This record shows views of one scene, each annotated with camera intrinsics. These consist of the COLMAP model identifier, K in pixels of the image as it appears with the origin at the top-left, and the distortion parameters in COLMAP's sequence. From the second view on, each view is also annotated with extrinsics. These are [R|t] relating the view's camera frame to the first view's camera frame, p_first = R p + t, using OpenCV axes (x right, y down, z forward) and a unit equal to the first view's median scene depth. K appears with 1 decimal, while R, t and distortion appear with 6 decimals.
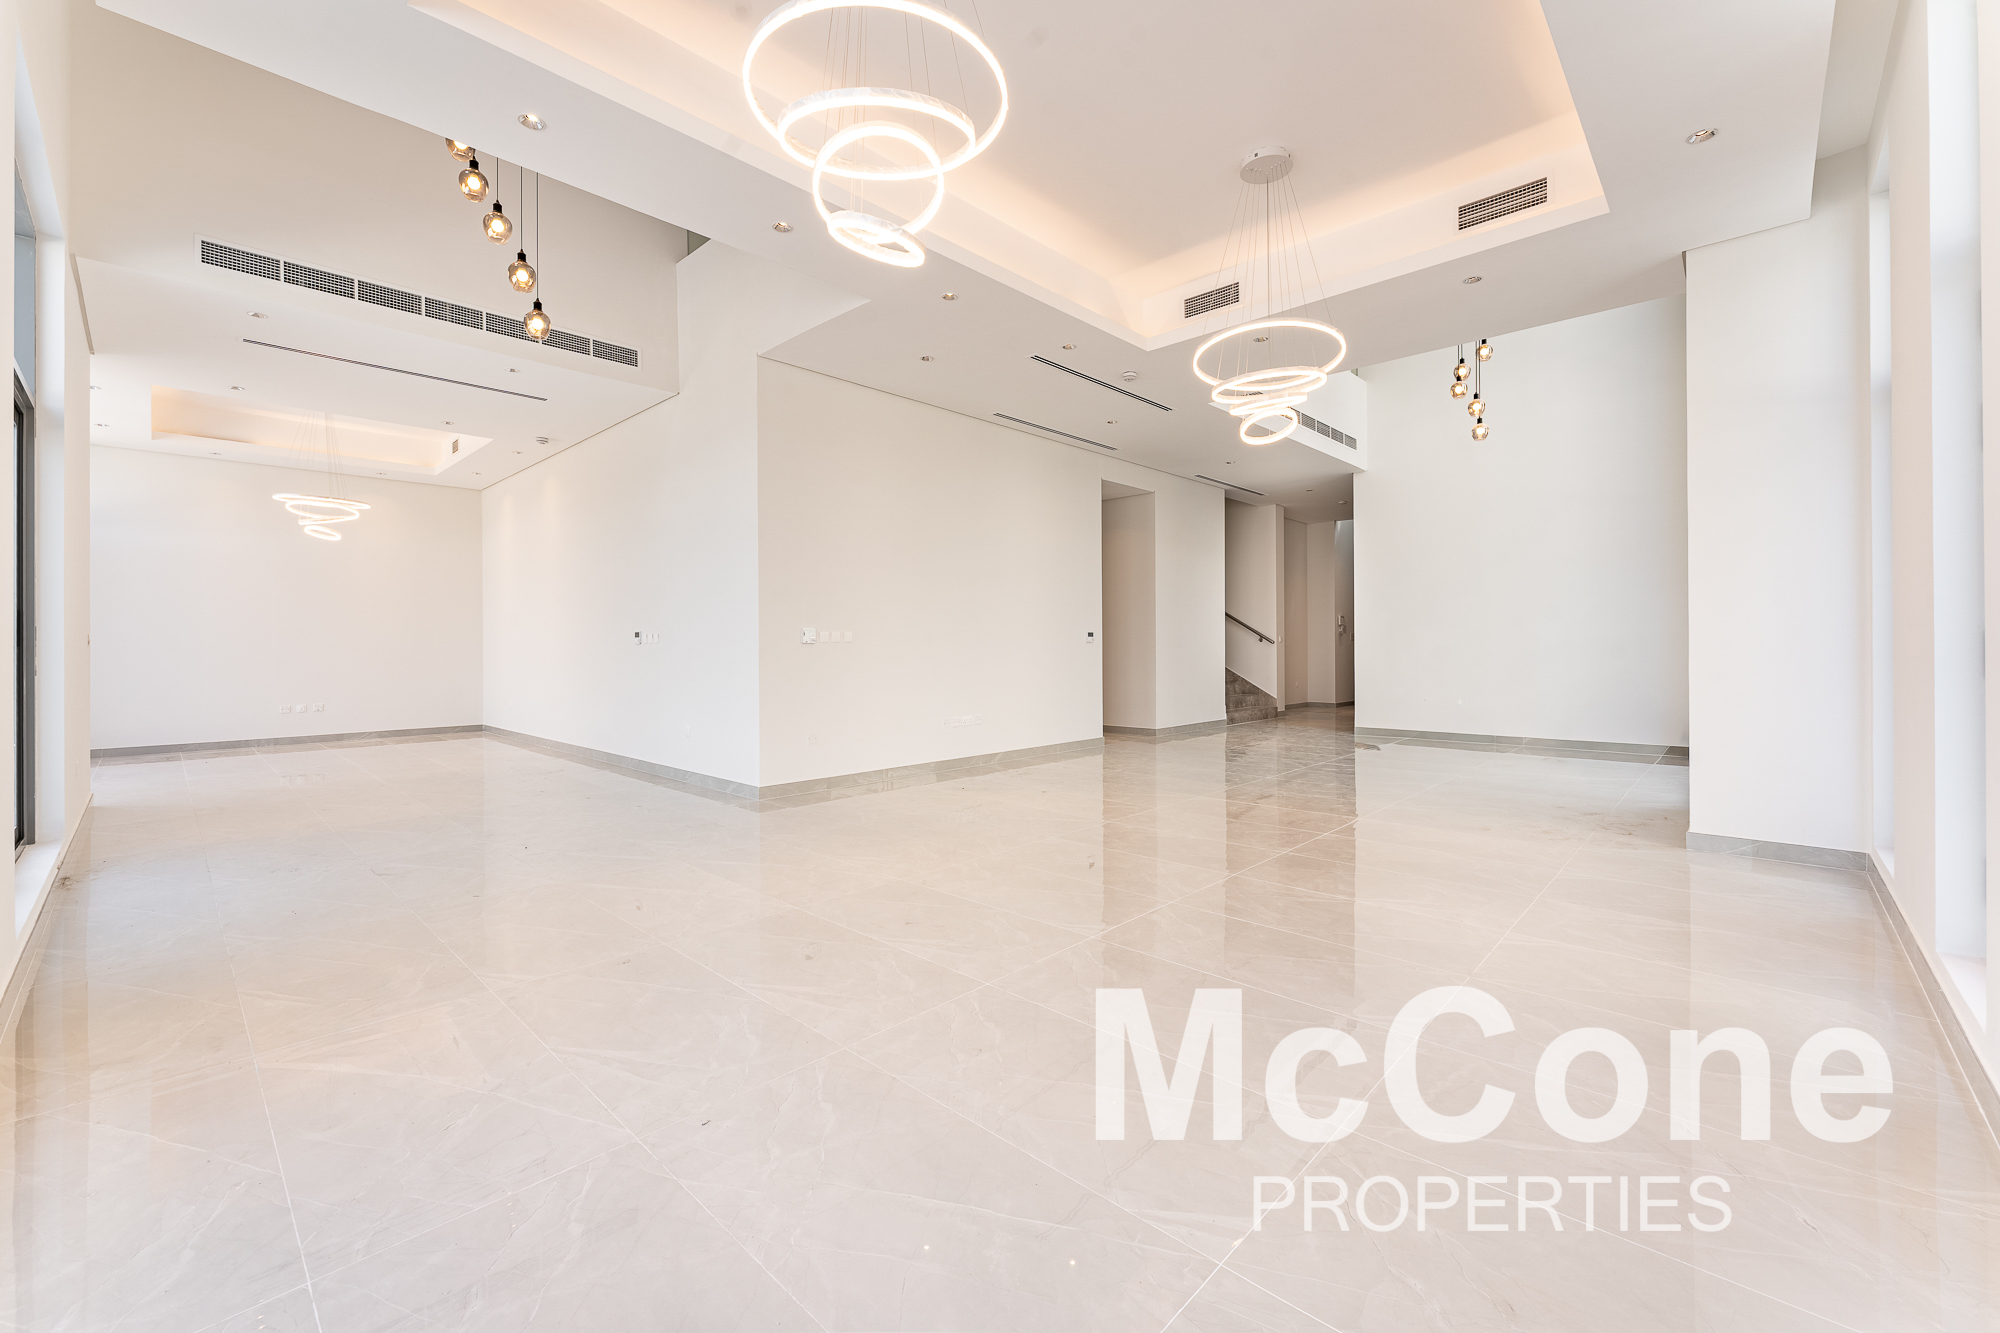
lens RADIAL K [[815.1, 0, 1007.8], [0, 815.1, 654.6], [0, 0, 1]] dist [-0.002637, -0.000189]
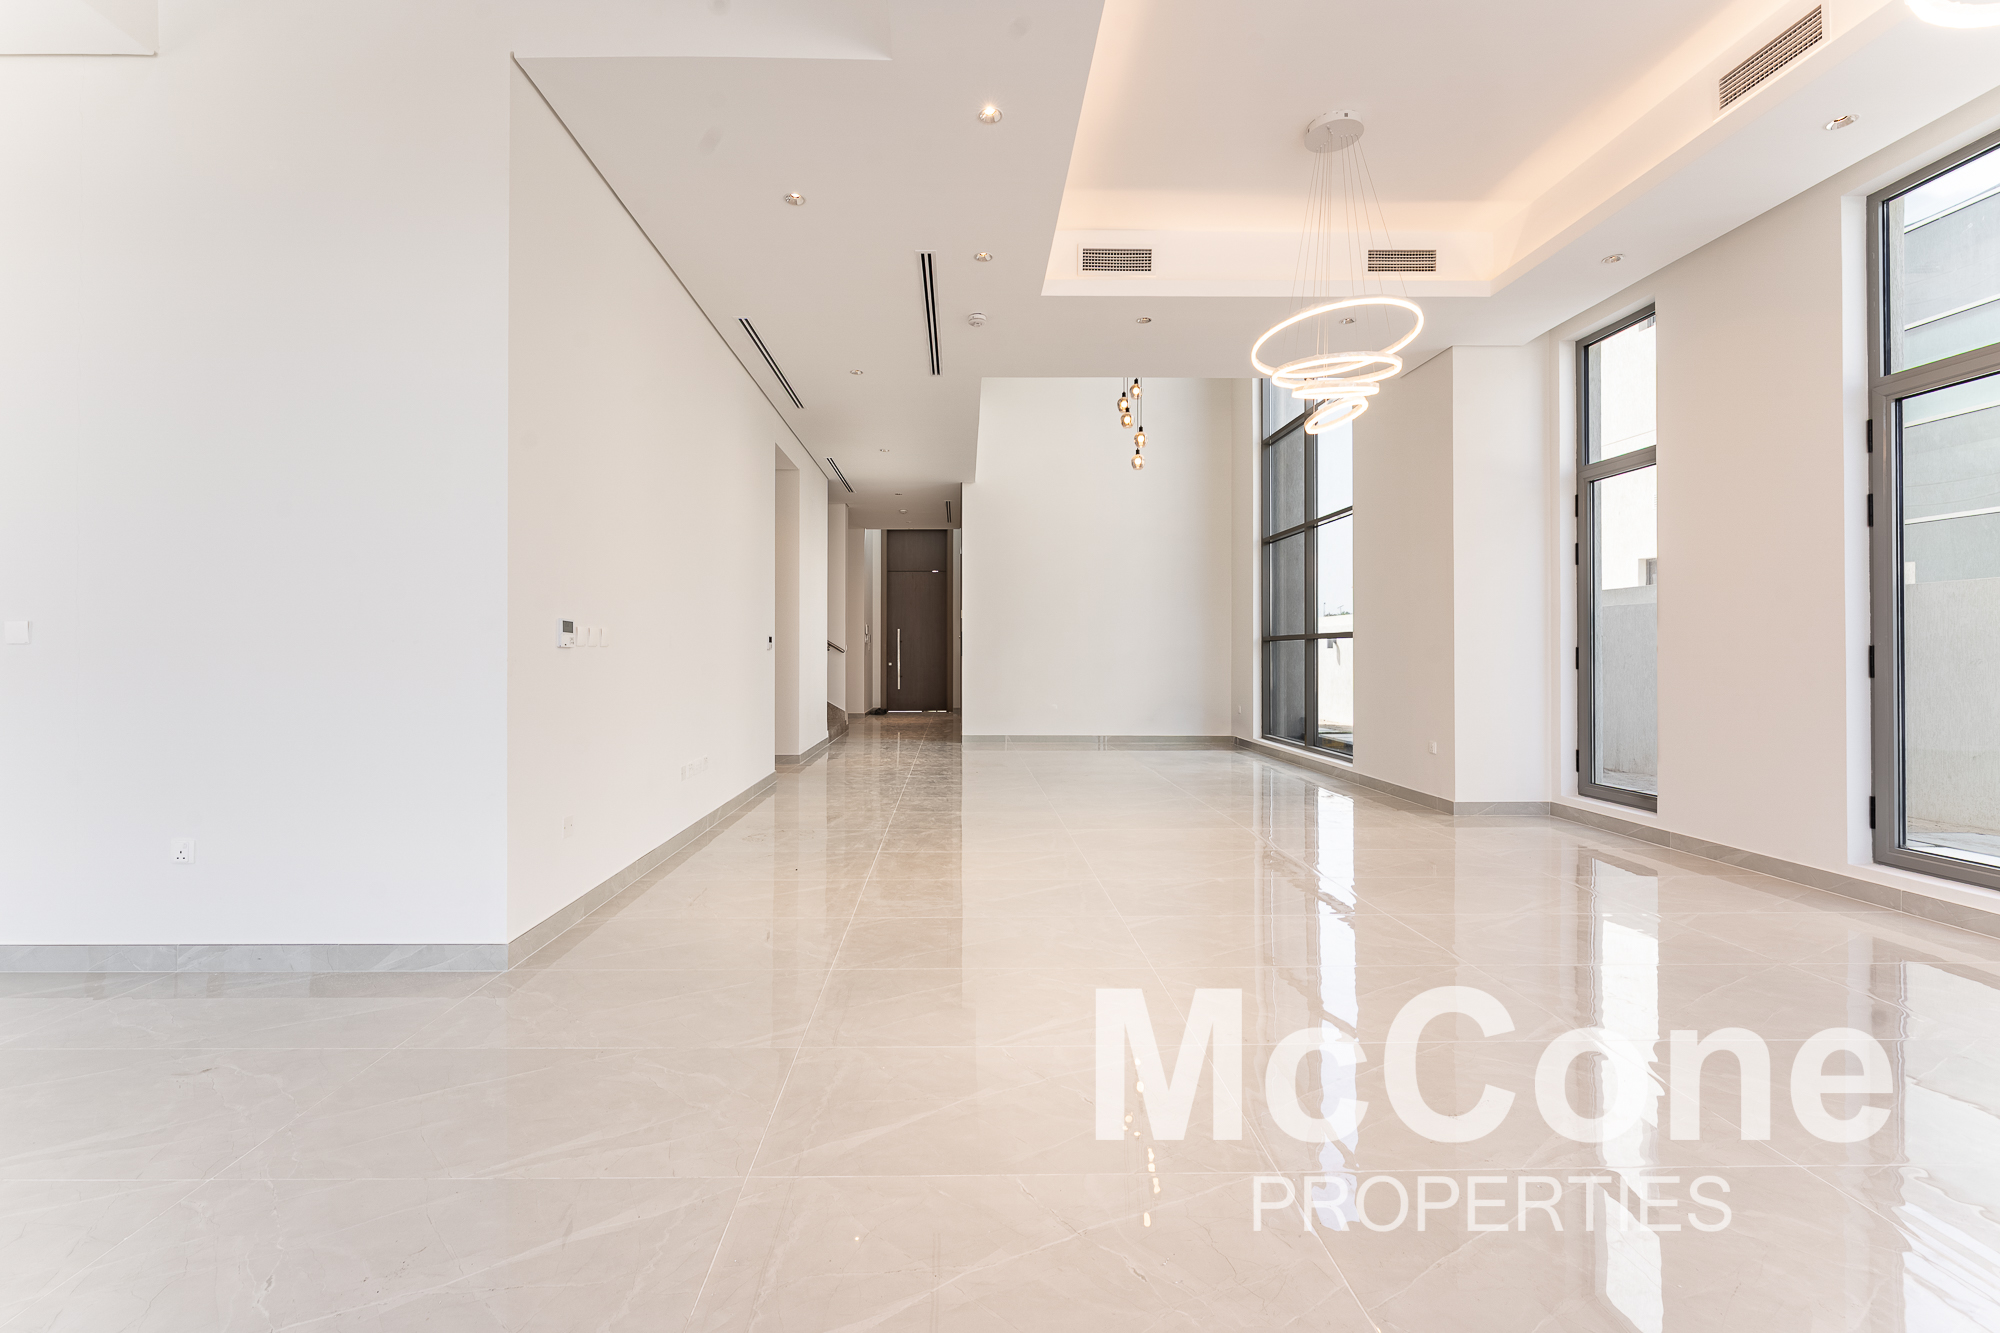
lens RADIAL K [[815.1, 0, 993.7], [0, 815.1, 658.8], [0, 0, 1]] dist [-0.002637, -0.000189]
pose [[0.718017, -0.002453, 0.696021, -0.333172], [0.006297, 0.999976, -0.002972, -0.003753], [-0.695997, 0.006516, 0.718015, 0.341924]]
